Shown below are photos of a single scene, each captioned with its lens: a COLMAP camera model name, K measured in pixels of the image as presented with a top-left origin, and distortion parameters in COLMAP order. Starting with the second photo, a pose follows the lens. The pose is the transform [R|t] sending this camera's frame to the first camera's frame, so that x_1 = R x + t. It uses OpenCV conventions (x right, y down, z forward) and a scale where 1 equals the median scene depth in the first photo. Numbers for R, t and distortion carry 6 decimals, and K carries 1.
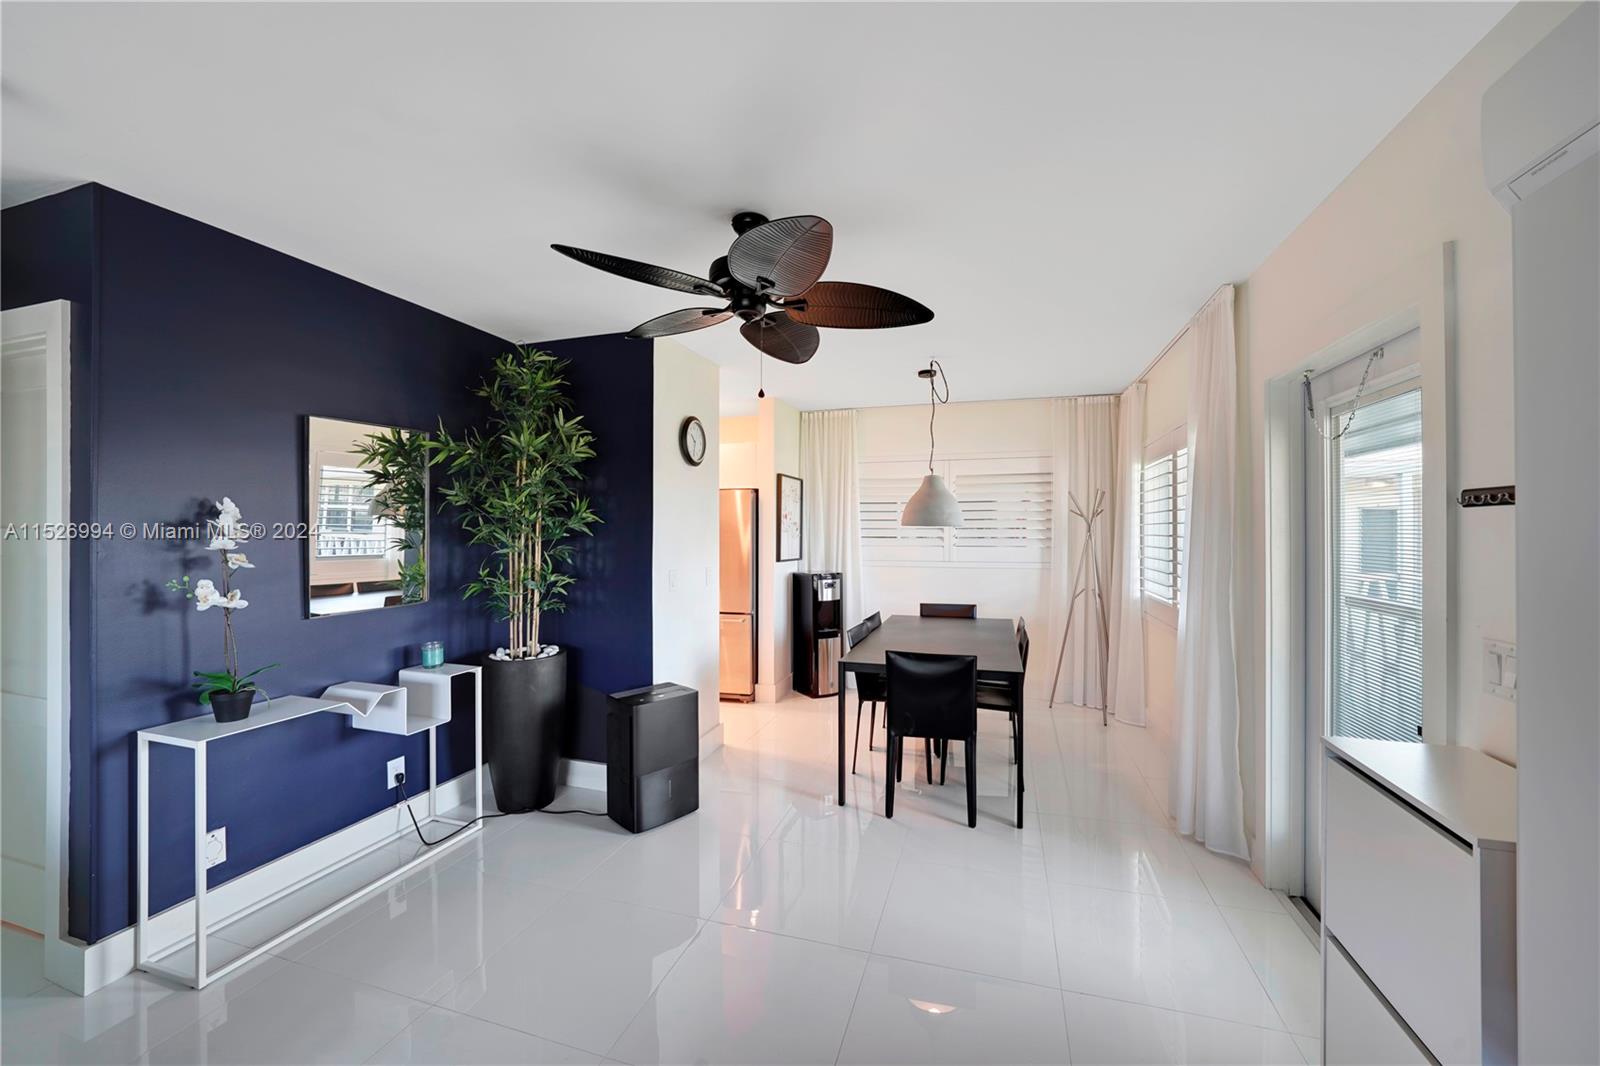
lens RADIAL K [[605.2, 0, 800.0], [0, 605.2, 533.0], [0, 0, 1]] dist [-0.011440, 0.000249]
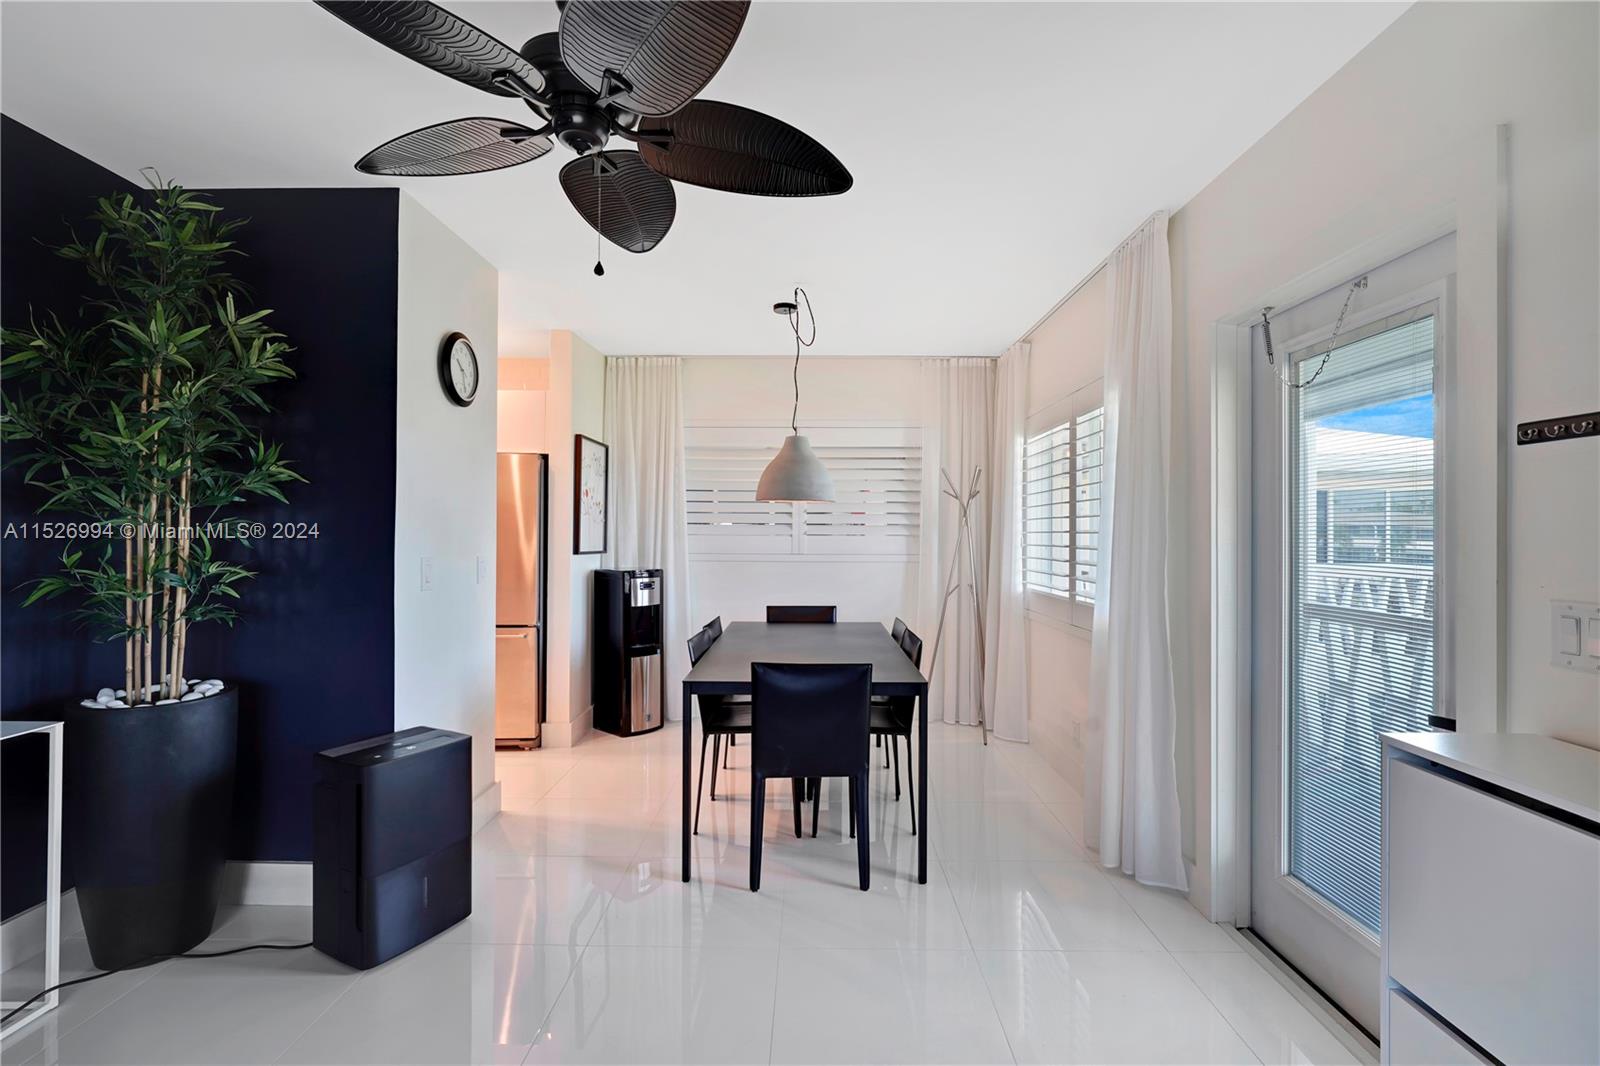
lens RADIAL K [[737.8, 0, 800.0], [0, 737.8, 533.0], [0, 0, 1]] dist [-0.003745, 0.006202]
pose [[0.958962, 0.007321, 0.283441, -0.050403], [-0.007871, 0.999969, 0.000801, 0.032338], [-0.283427, -0.002999, 0.958989, 0.112765]]
